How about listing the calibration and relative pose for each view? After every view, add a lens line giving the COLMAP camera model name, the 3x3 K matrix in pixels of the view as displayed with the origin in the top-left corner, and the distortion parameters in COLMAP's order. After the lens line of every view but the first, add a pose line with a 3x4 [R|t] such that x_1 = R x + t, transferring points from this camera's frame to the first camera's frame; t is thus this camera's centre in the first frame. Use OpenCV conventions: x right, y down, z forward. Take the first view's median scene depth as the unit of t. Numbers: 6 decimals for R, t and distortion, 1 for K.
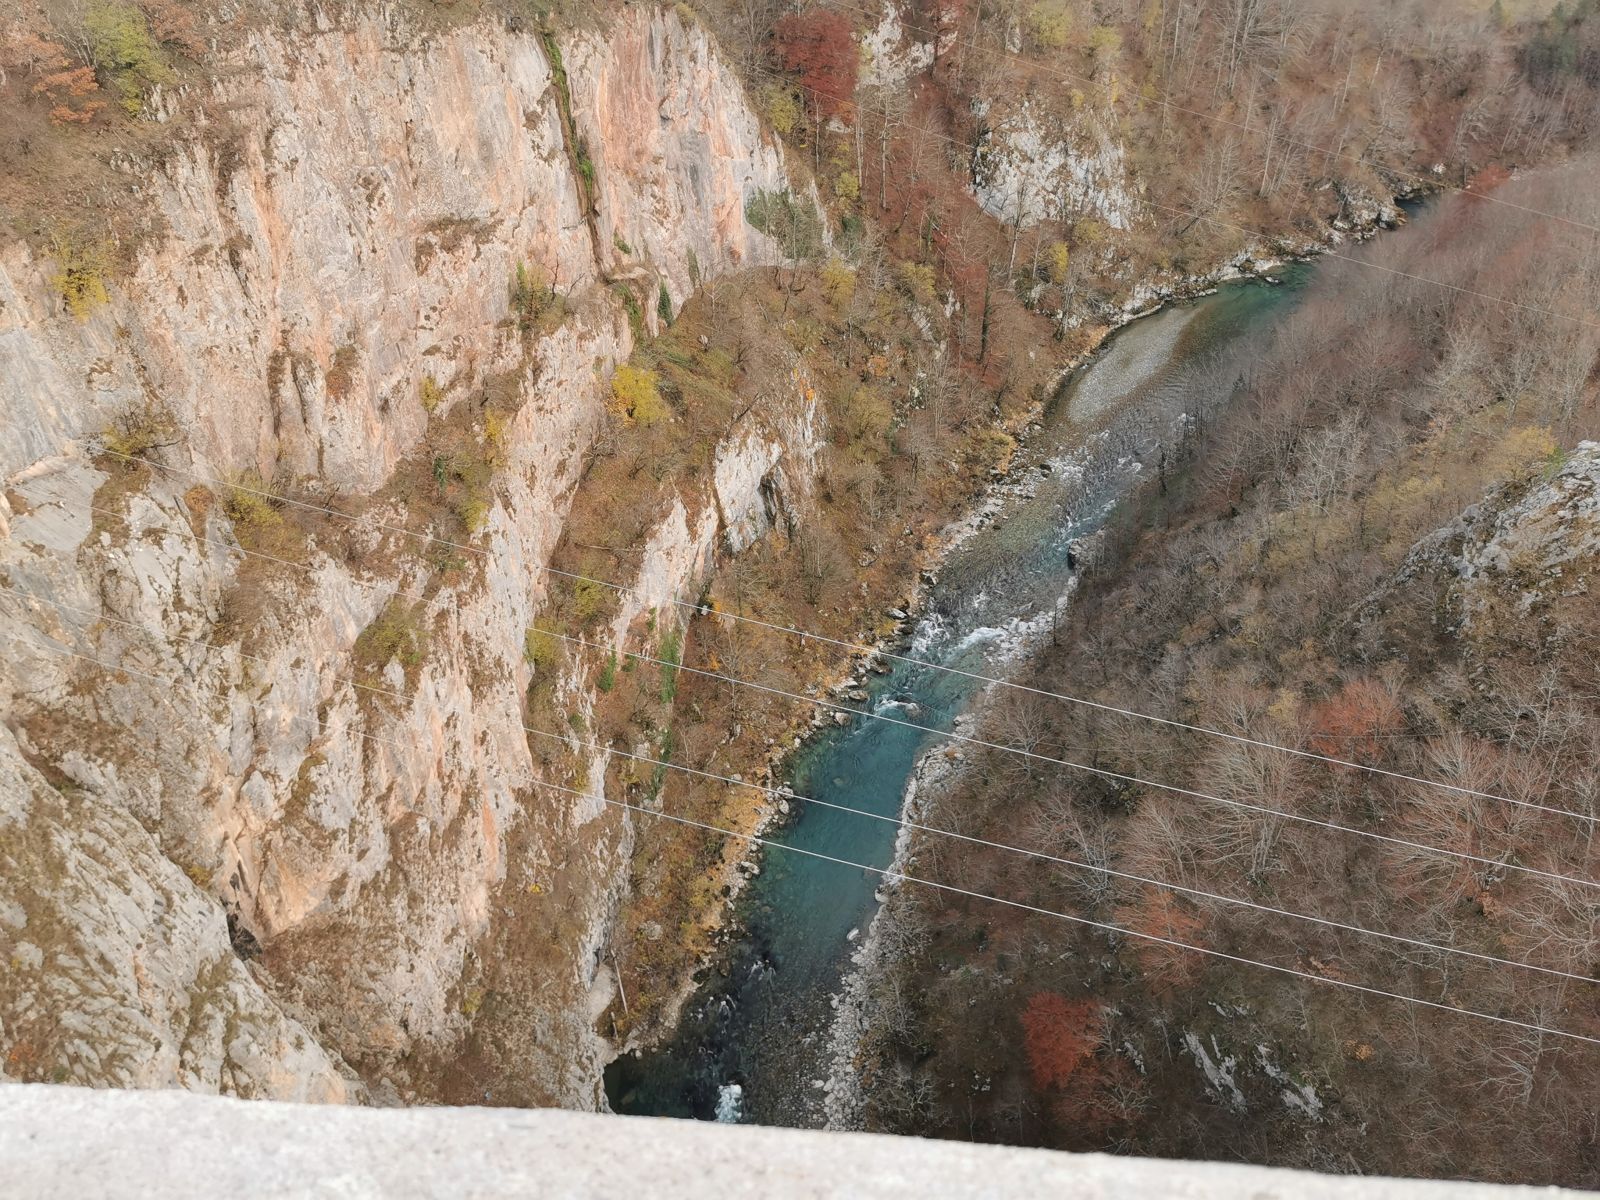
lens RADIAL K [[1292.8, 0, 800.0], [0, 1292.8, 600.0], [0, 0, 1]] dist [0.074267, -0.110142]
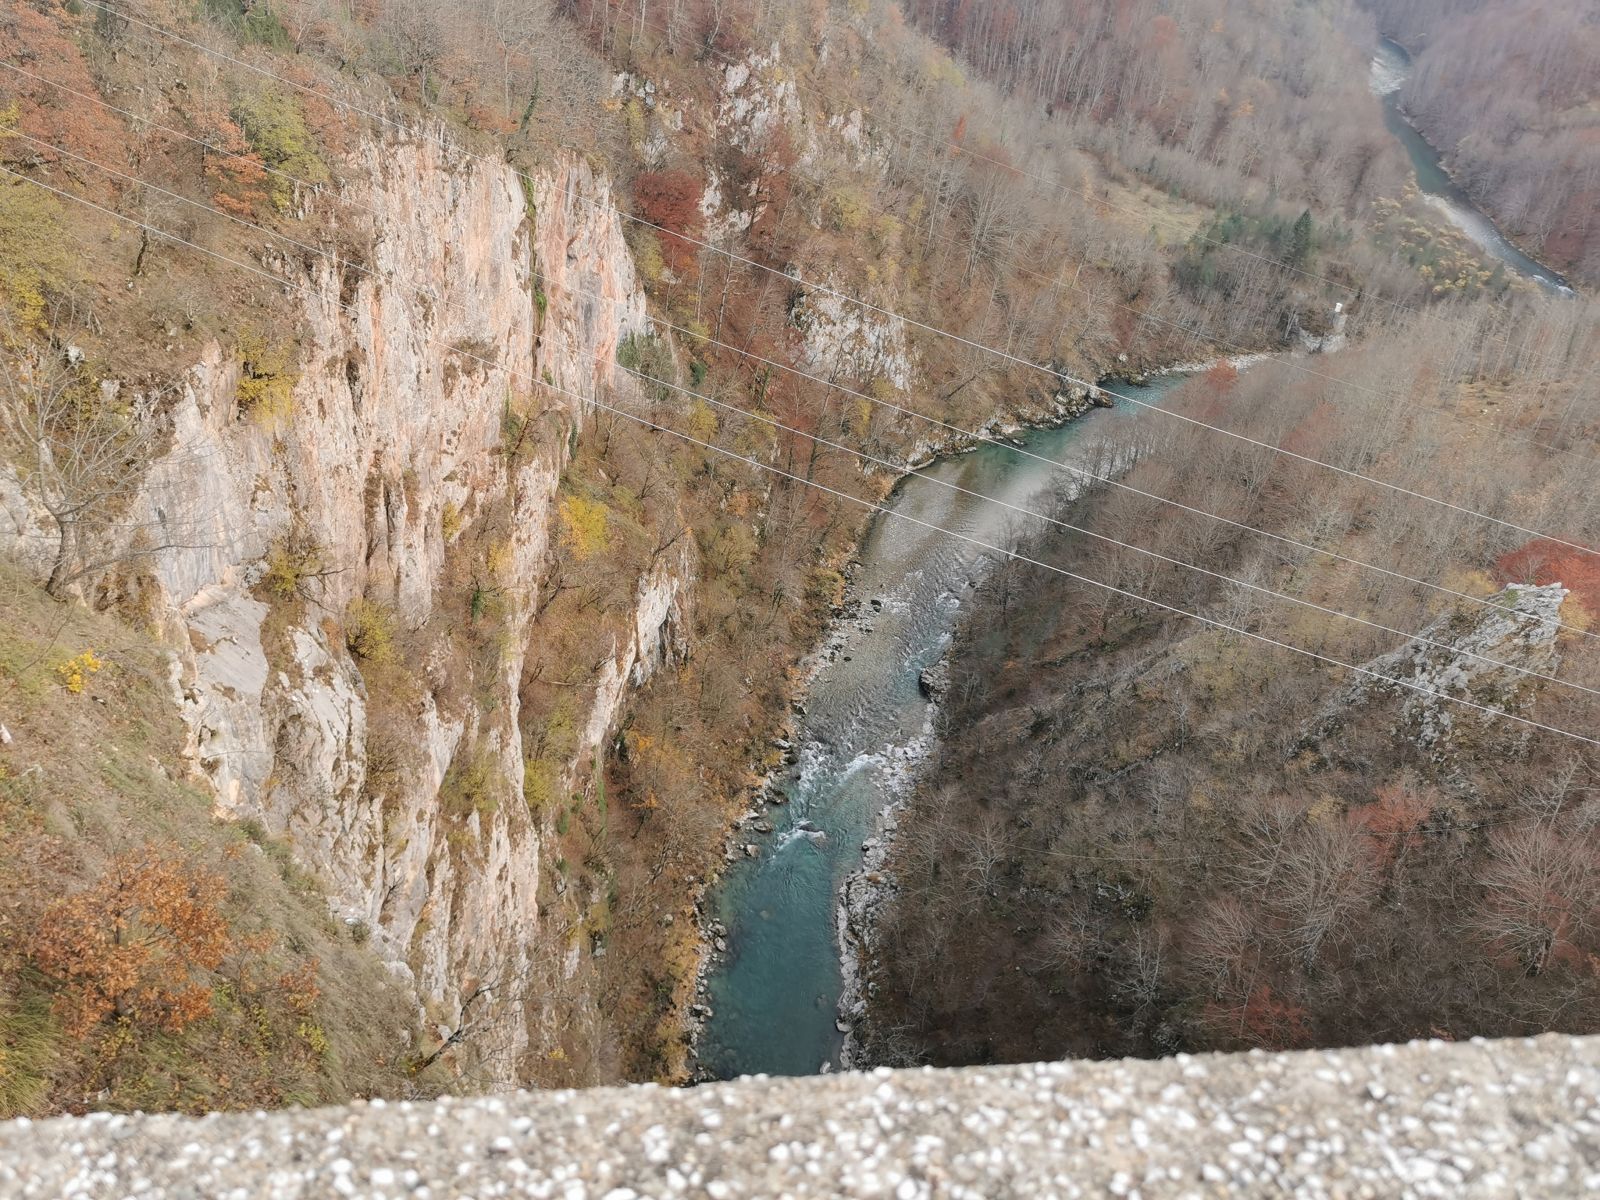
lens RADIAL K [[1266.1, 0, 800.0], [0, 1266.1, 600.0], [0, 0, 1]] dist [0.018458, 0.008510]
pose [[0.943129, 0.005144, 0.332387, -0.310405], [0.029624, 0.994602, -0.099449, -0.003173], [-0.331104, 0.103640, 0.937885, 0.056353]]
